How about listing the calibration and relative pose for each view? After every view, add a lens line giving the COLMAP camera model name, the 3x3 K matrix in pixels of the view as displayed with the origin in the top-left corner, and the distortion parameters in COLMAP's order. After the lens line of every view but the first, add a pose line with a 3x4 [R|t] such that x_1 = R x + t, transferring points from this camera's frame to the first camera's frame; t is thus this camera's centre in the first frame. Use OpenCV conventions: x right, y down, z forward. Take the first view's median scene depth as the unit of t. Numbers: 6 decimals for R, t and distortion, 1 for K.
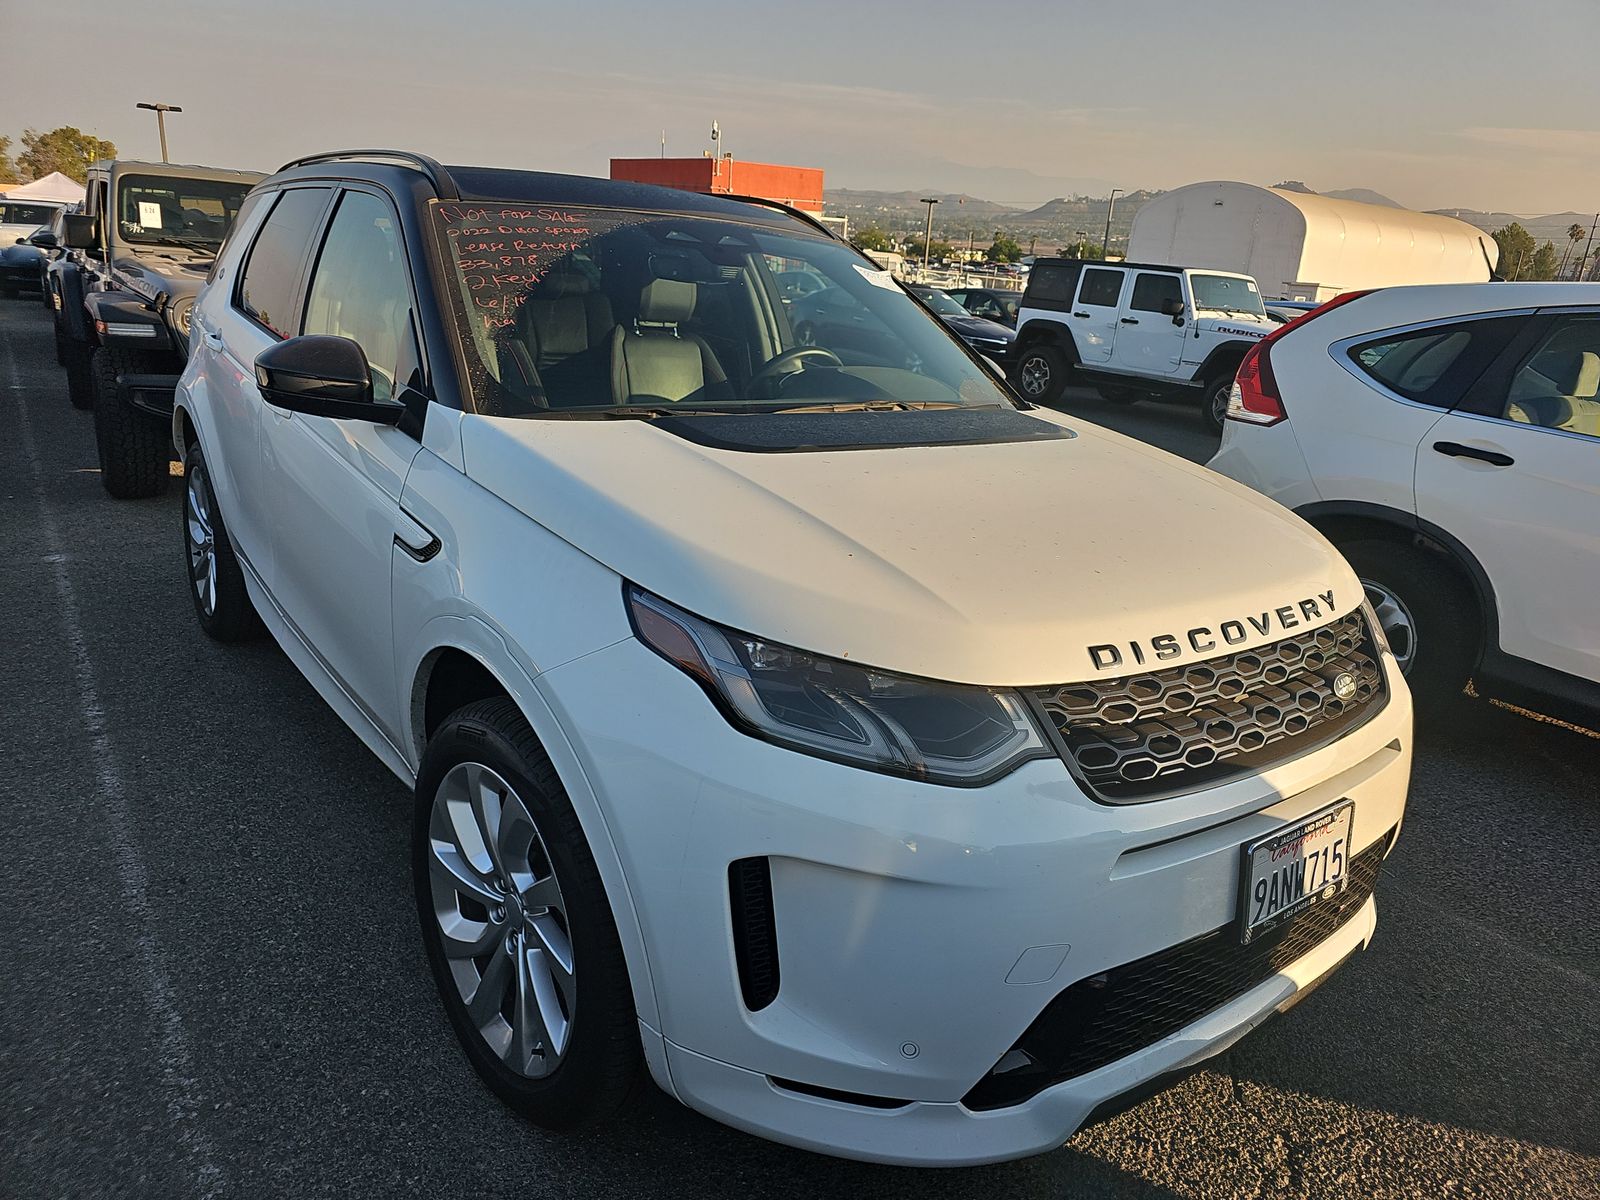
lens RADIAL K [[1070.4, 0, 795.9], [0, 1070.4, 593.6], [0, 0, 1]] dist [0.052494, -0.047537]
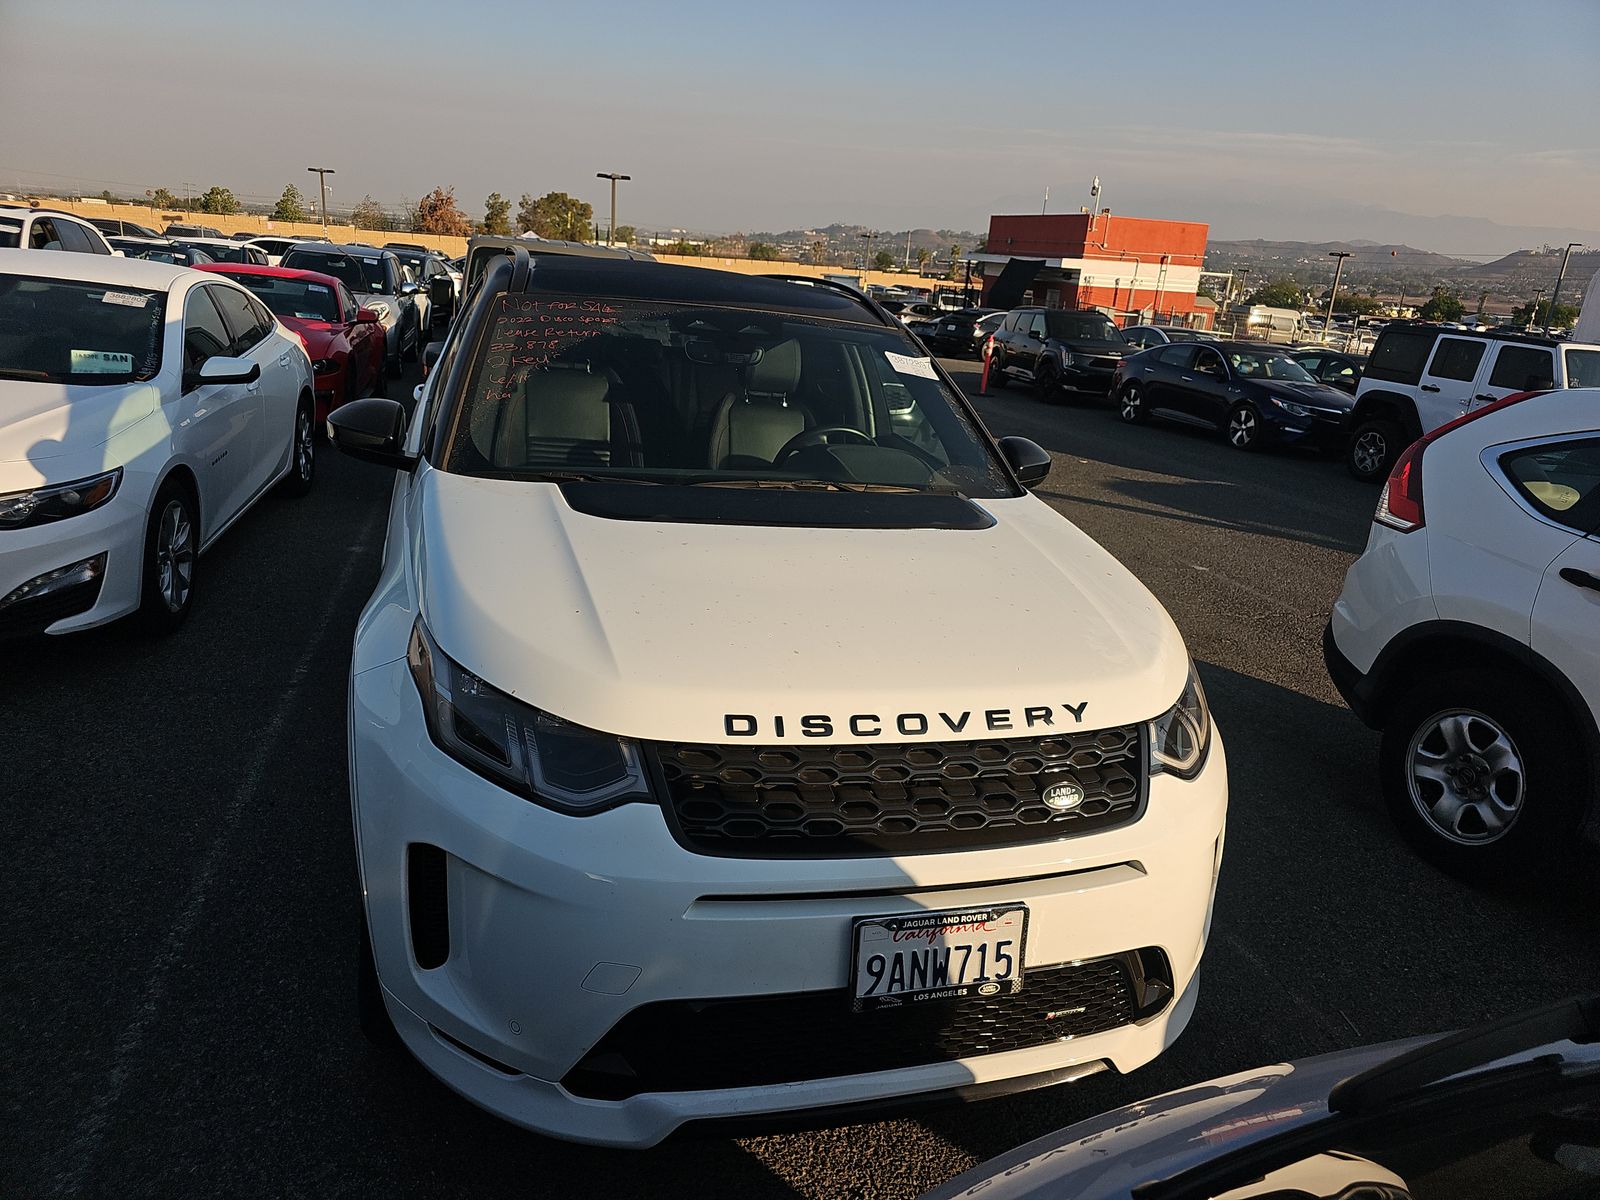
lens RADIAL K [[1070.4, 0, 833.5], [0, 1070.4, 600.5], [0, 0, 1]] dist [0.052494, -0.047537]
pose [[0.939586, 0.110303, -0.324055, 0.319473], [-0.121095, 0.992552, -0.013264, -0.030266], [0.320178, 0.051704, 0.945945, -0.020033]]
